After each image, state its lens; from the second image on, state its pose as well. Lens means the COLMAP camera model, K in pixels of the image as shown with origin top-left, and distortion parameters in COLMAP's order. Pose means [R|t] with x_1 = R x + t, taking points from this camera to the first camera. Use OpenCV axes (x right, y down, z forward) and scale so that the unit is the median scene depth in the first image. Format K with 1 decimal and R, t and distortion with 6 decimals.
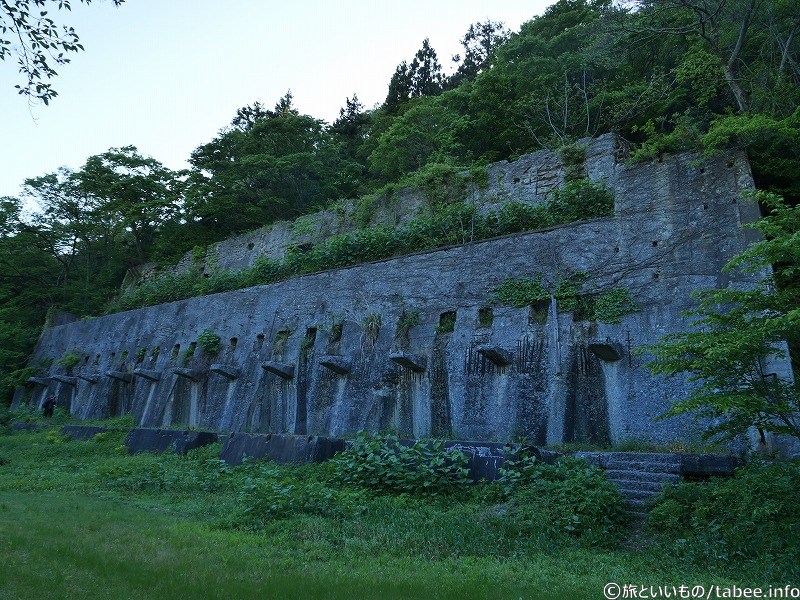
lens RADIAL K [[574.8, 0, 400.0], [0, 574.8, 300.0], [0, 0, 1]] dist [-0.043438, -0.000758]
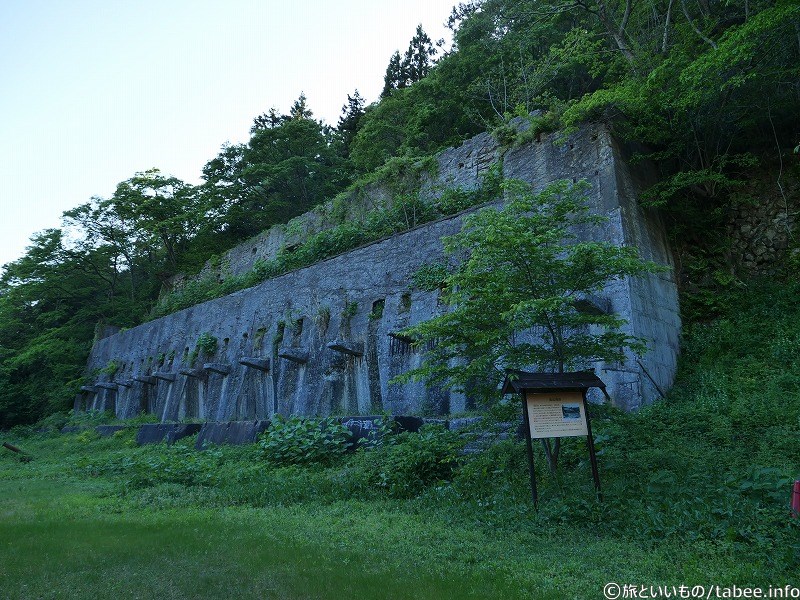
lens RADIAL K [[574.8, 0, 400.0], [0, 574.8, 300.0], [0, 0, 1]] dist [-0.043438, -0.000758]
pose [[0.986756, -0.096937, -0.130058, 0.180399], [0.101307, 0.994478, 0.027396, -0.003594], [0.126684, -0.040209, 0.991128, -0.055645]]
